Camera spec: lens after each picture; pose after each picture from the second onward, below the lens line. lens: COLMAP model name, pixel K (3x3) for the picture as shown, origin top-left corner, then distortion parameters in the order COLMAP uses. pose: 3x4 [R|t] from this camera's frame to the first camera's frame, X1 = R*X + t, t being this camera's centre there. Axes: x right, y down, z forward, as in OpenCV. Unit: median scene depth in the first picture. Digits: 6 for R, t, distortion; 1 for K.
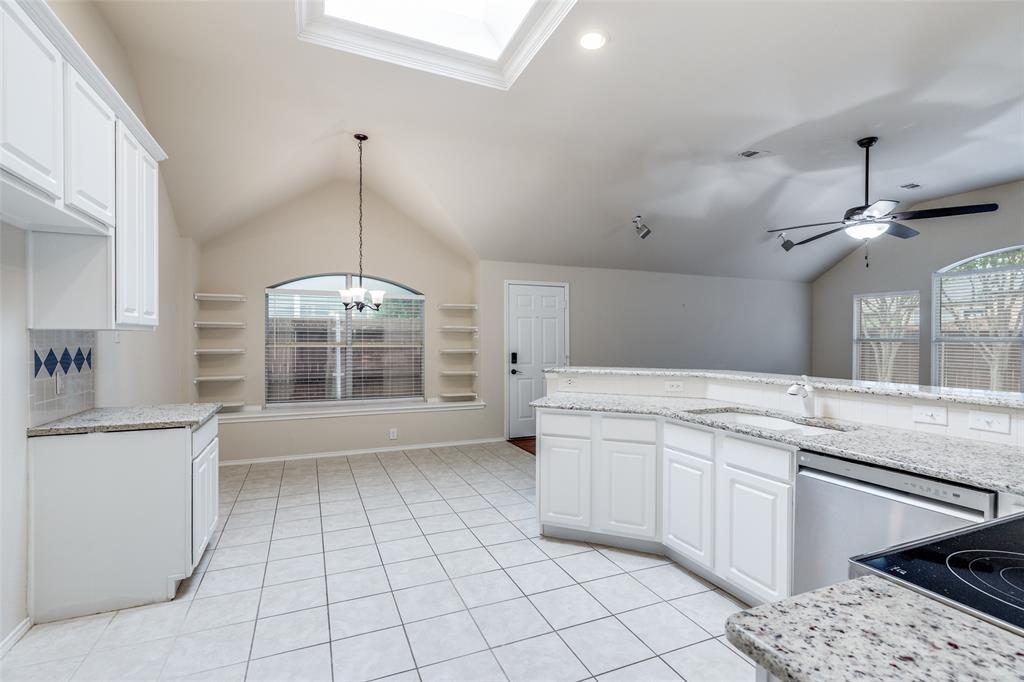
lens RADIAL K [[463.7, 0, 516.0], [0, 463.7, 339.8], [0, 0, 1]] dist [0.010287, -0.002910]
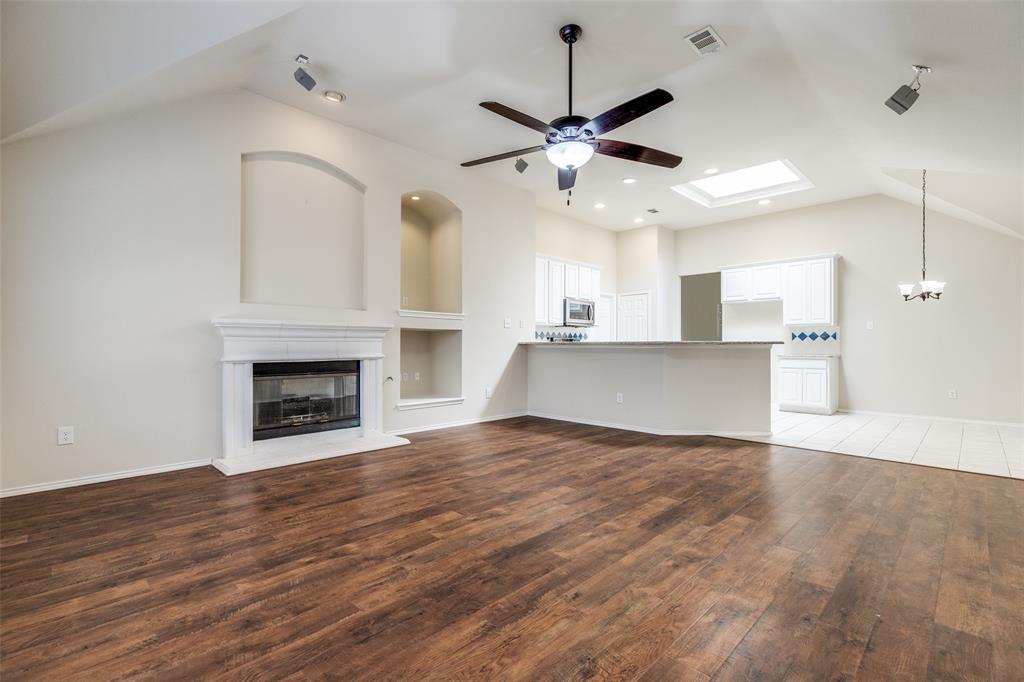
lens RADIAL K [[463.7, 0, 502.2], [0, 463.7, 344.9], [0, 0, 1]] dist [0.010287, -0.002910]
pose [[-0.933564, -0.006869, -0.358345, 1.032269], [-0.006862, 0.999976, -0.001292, 0.058378], [0.358345, 0.001253, -0.933588, 1.531866]]
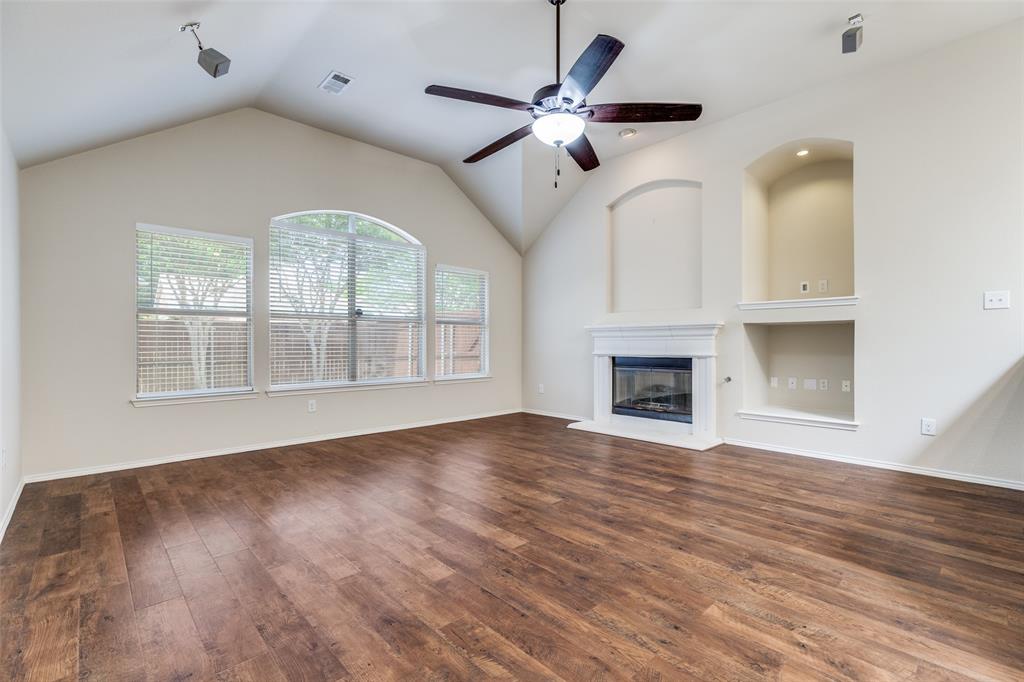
lens RADIAL K [[463.7, 0, 515.8], [0, 463.7, 341.4], [0, 0, 1]] dist [0.010287, -0.002910]
pose [[-0.334824, -0.000650, 0.942280, 0.143300], [-0.000073, 1.000000, 0.000664, 0.055368], [-0.942281, 0.000154, -0.334824, 1.188324]]
